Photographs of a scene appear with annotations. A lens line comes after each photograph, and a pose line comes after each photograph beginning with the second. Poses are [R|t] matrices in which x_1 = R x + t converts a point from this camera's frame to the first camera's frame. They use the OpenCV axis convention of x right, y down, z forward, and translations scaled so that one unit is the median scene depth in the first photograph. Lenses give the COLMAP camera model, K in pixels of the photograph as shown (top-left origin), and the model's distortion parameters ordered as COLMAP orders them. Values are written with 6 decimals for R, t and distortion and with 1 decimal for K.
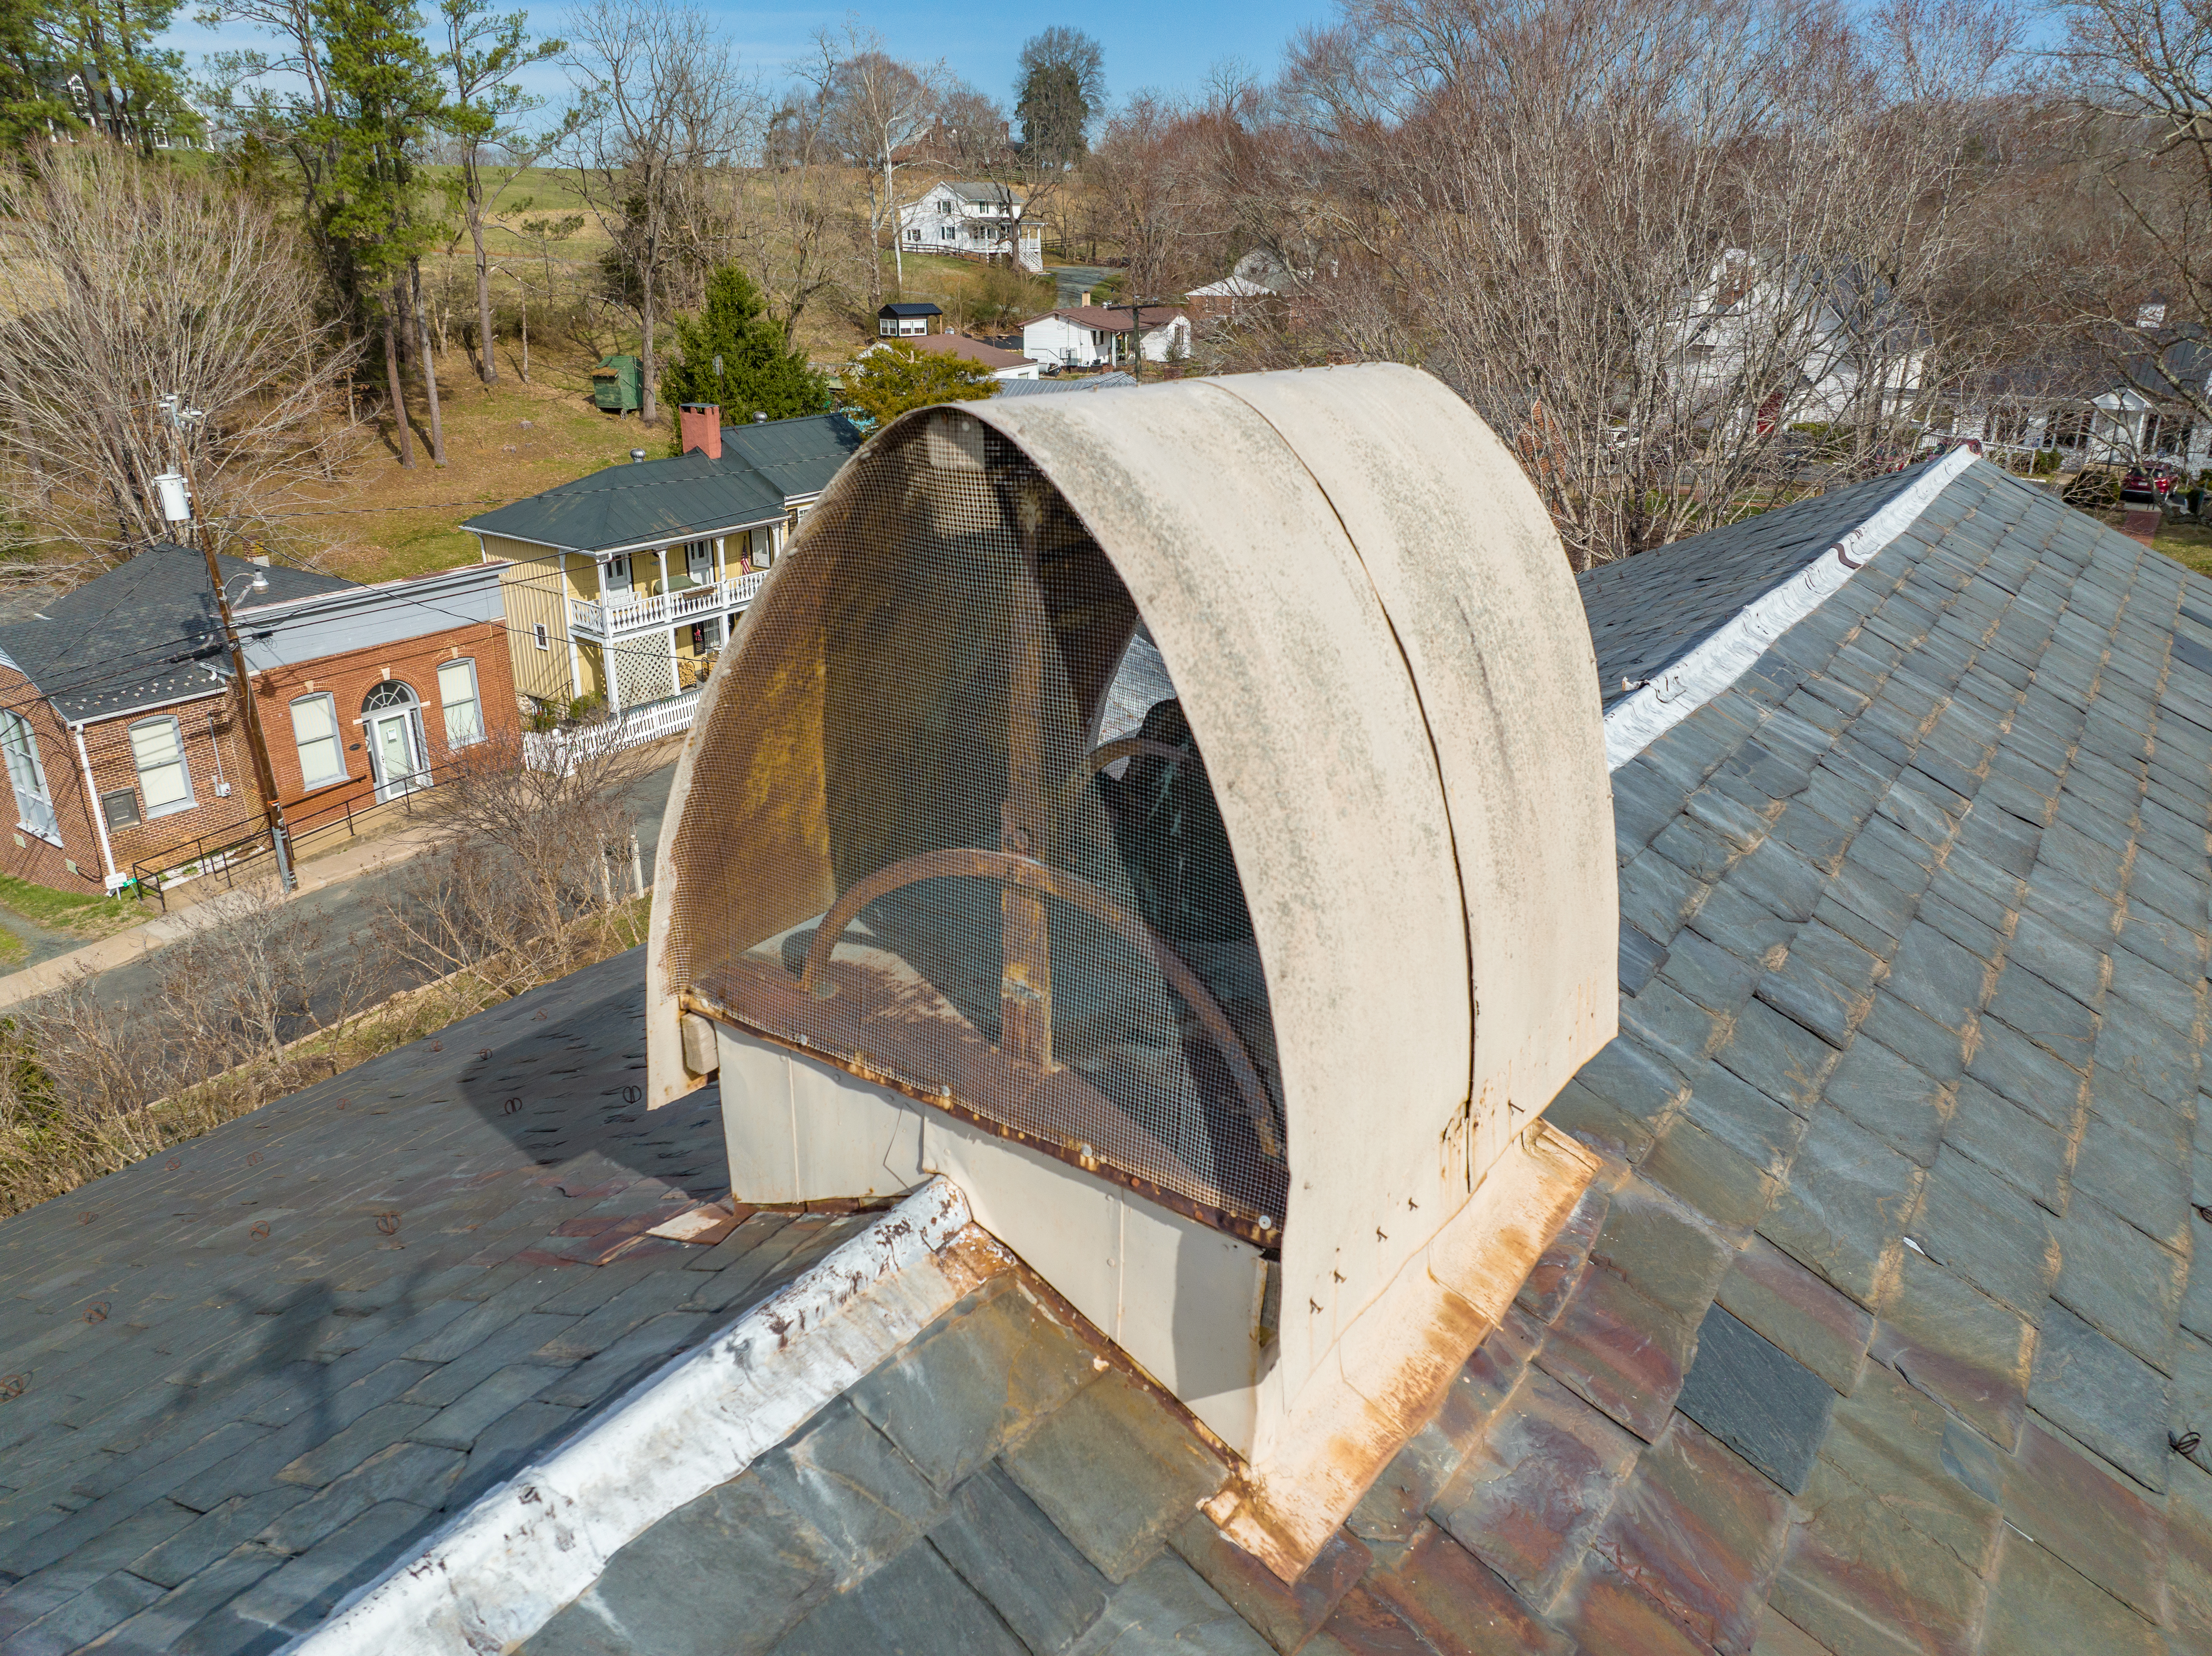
lens RADIAL K [[1550.4, 0, 1101.4], [0, 1550.4, 824.9], [0, 0, 1]] dist [-0.053686, 0.022242]
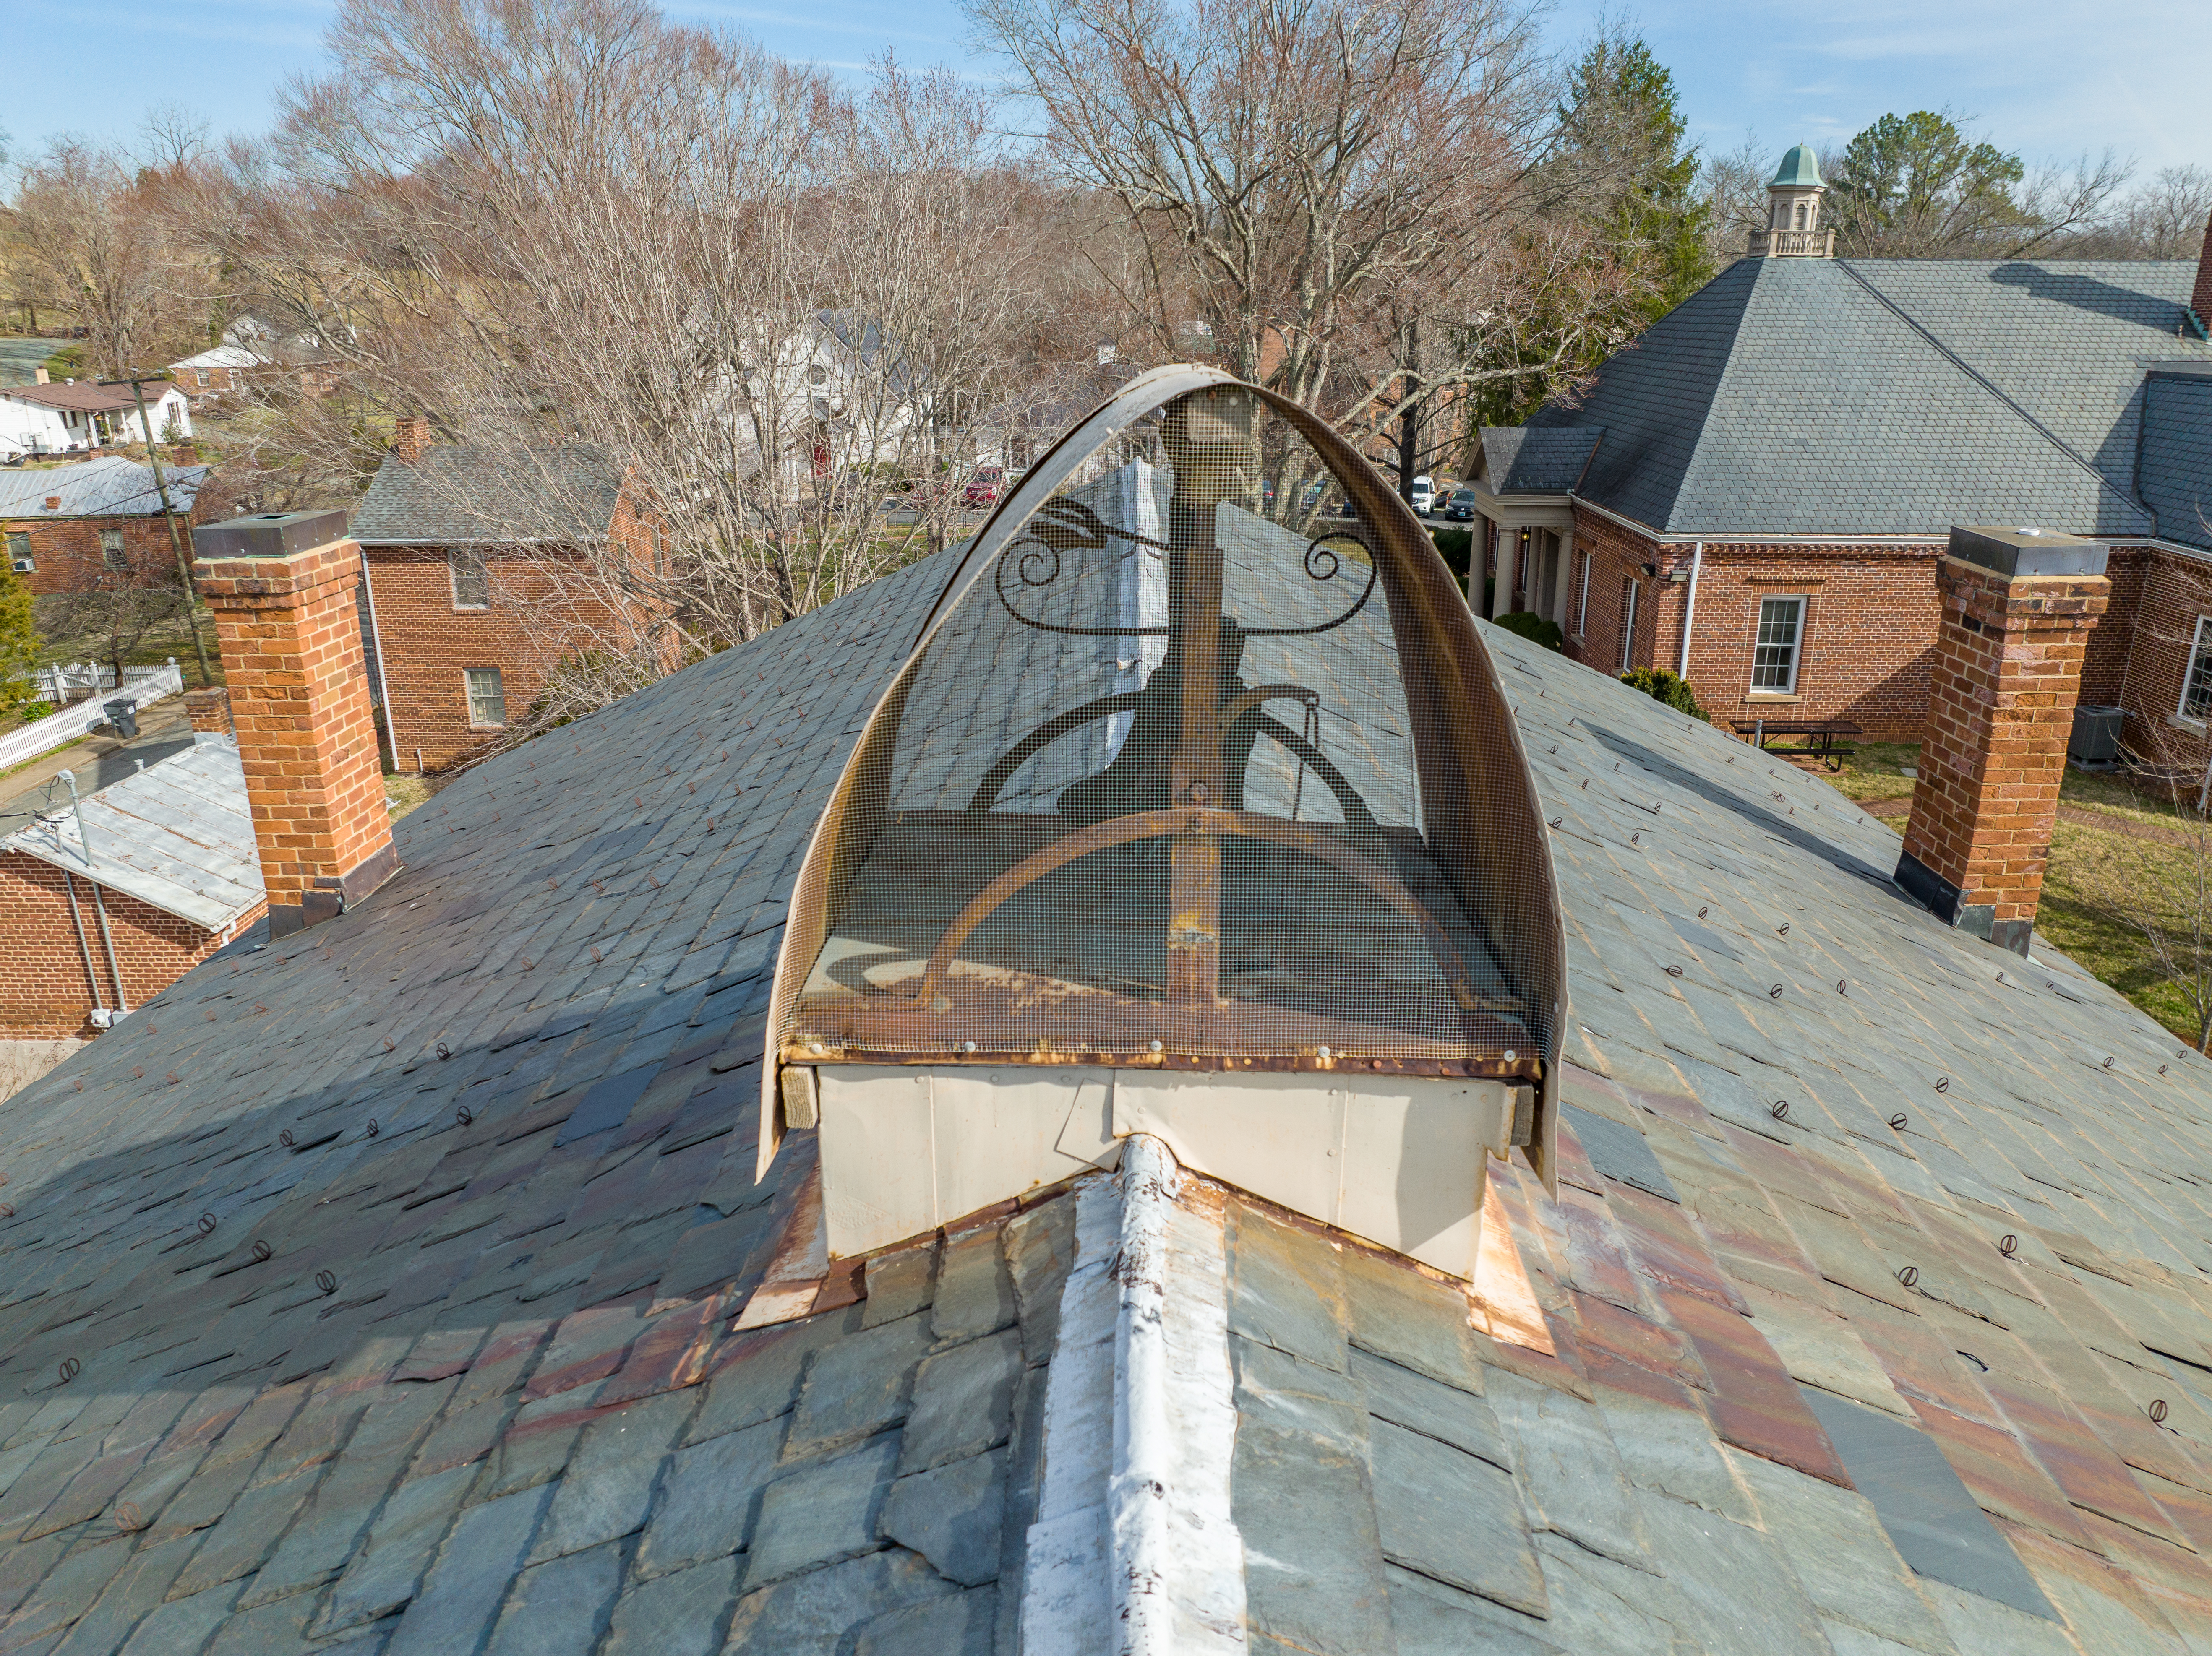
lens RADIAL K [[1550.4, 0, 1105.7], [0, 1550.4, 824.8], [0, 0, 1]] dist [-0.053686, 0.022242]
pose [[0.832178, -0.175605, 0.525969, -0.627268], [0.193860, 0.980810, 0.020741, -0.002844], [-0.519518, 0.084704, 0.850251, 0.110401]]
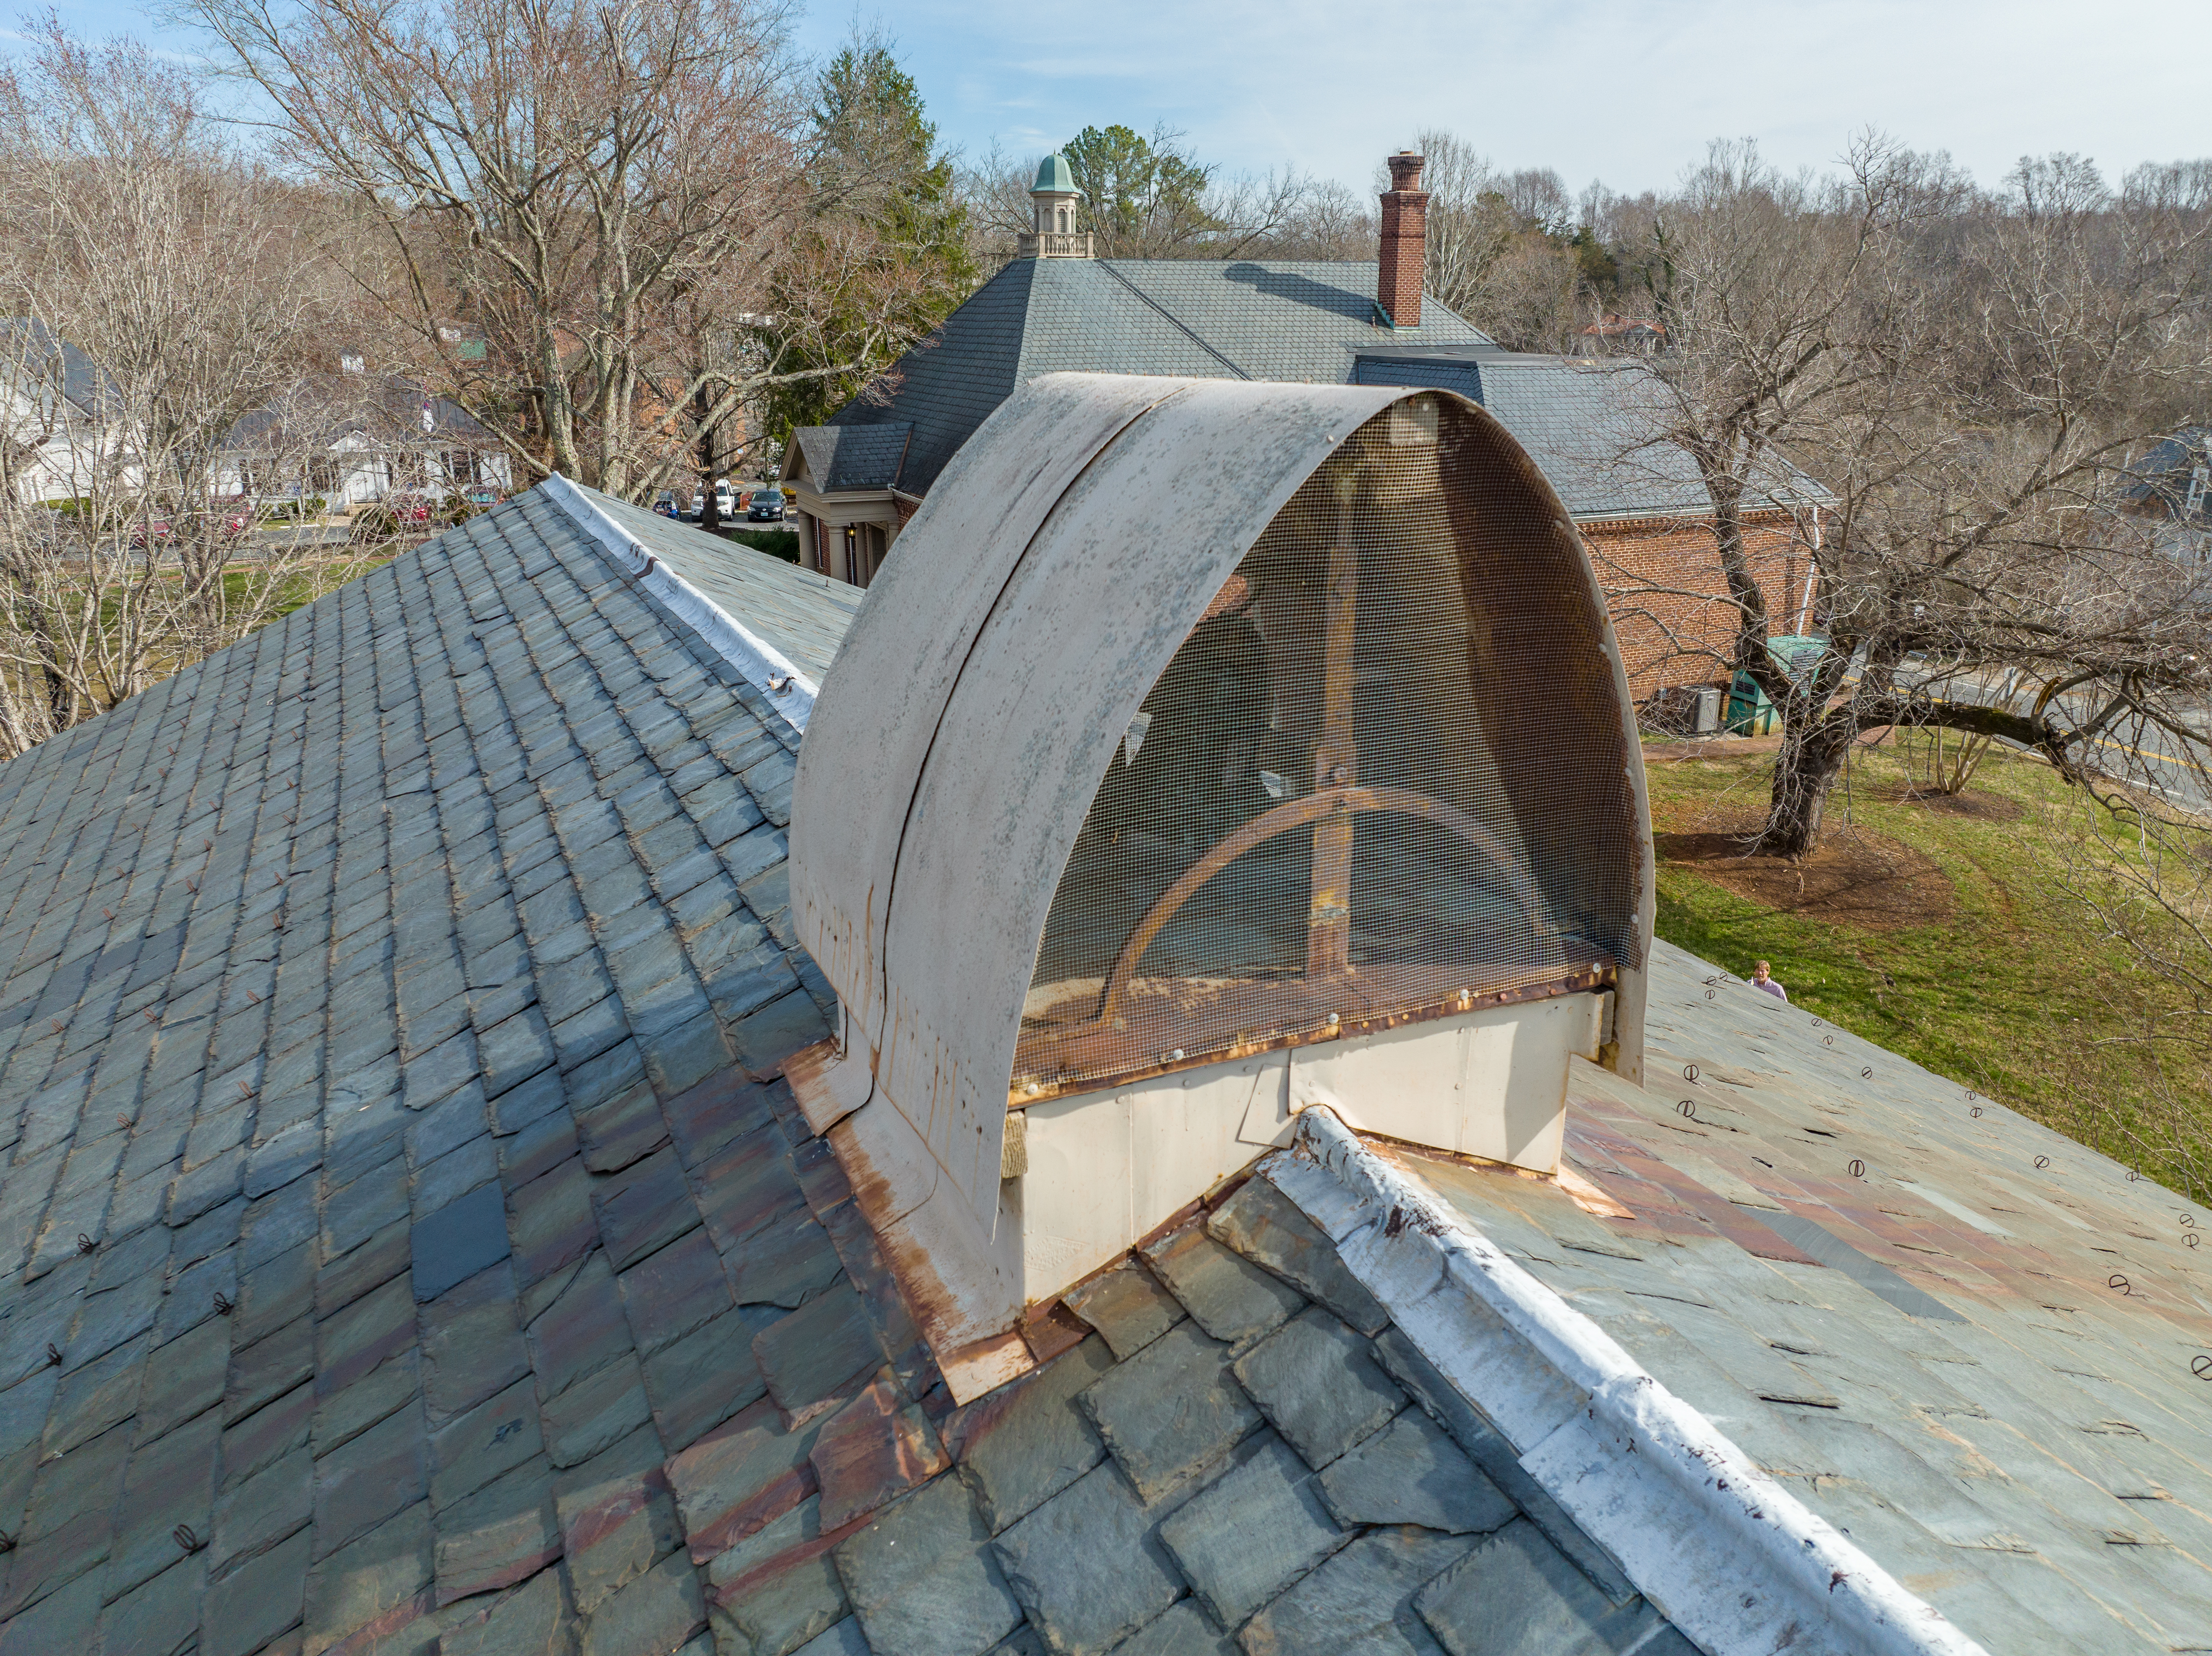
lens RADIAL K [[1550.4, 0, 1105.6], [0, 1550.4, 829.2], [0, 0, 1]] dist [-0.053686, 0.022242]
pose [[0.508134, -0.275291, 0.816097, -1.005622], [0.302262, 0.944273, 0.130328, -0.142764], [-0.806497, 0.180451, 0.563027, 0.465618]]
